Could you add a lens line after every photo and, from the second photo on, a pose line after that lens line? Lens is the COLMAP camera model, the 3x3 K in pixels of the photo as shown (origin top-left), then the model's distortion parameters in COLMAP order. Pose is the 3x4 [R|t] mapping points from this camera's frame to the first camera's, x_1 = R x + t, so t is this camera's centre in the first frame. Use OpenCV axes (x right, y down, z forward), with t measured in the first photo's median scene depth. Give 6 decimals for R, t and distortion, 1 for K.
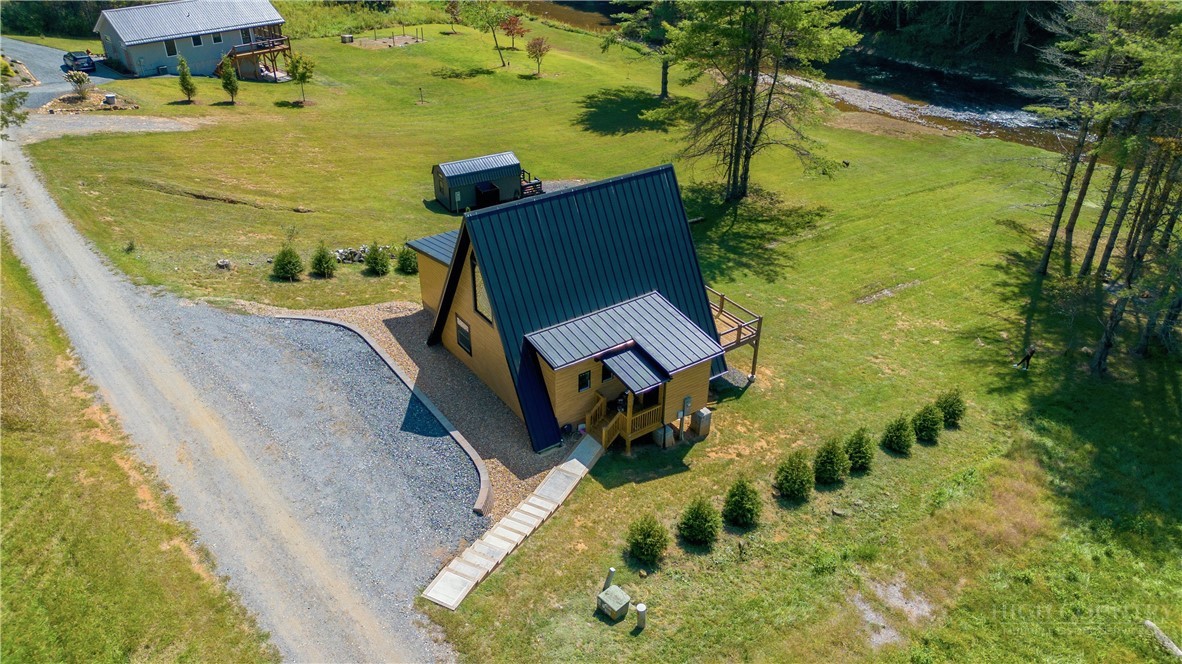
lens RADIAL K [[811.1, 0, 591.0], [0, 811.1, 332.0], [0, 0, 1]] dist [0.103246, -0.126812]
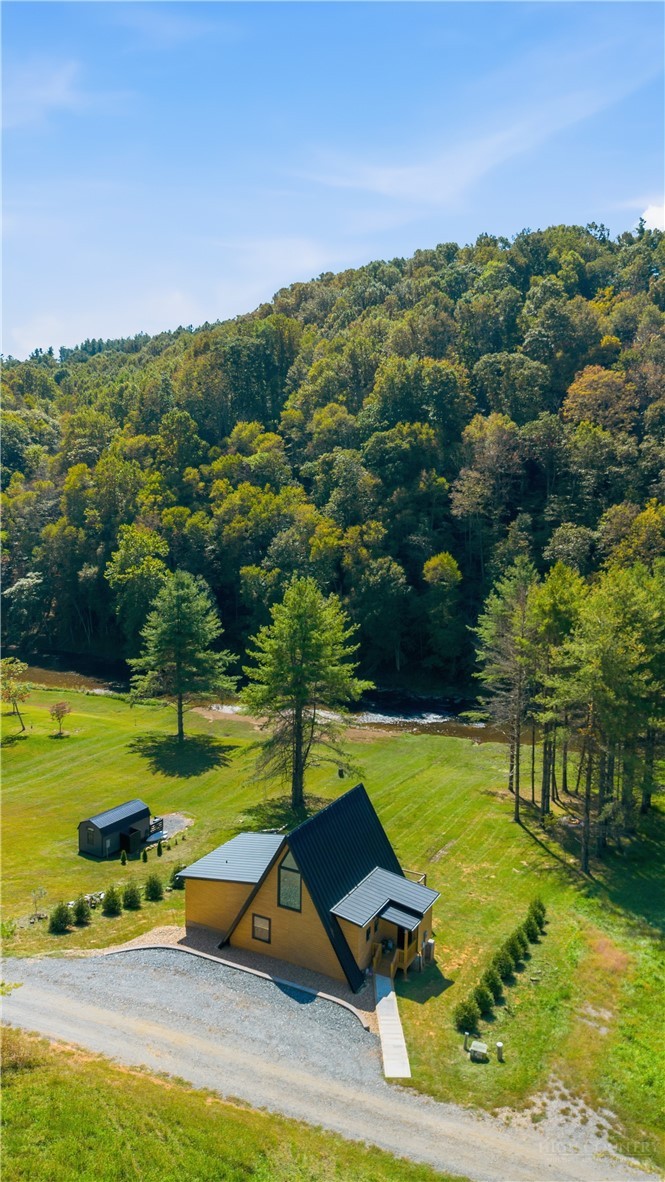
lens RADIAL K [[811.1, 0, 332.5], [0, 811.1, 591.0], [0, 0, 1]] dist [0.103246, -0.126812]
pose [[0.893541, -0.056609, 0.445399, -0.580515], [0.237381, 0.901594, -0.361634, 0.019060], [-0.381097, 0.428864, 0.819049, -0.400871]]
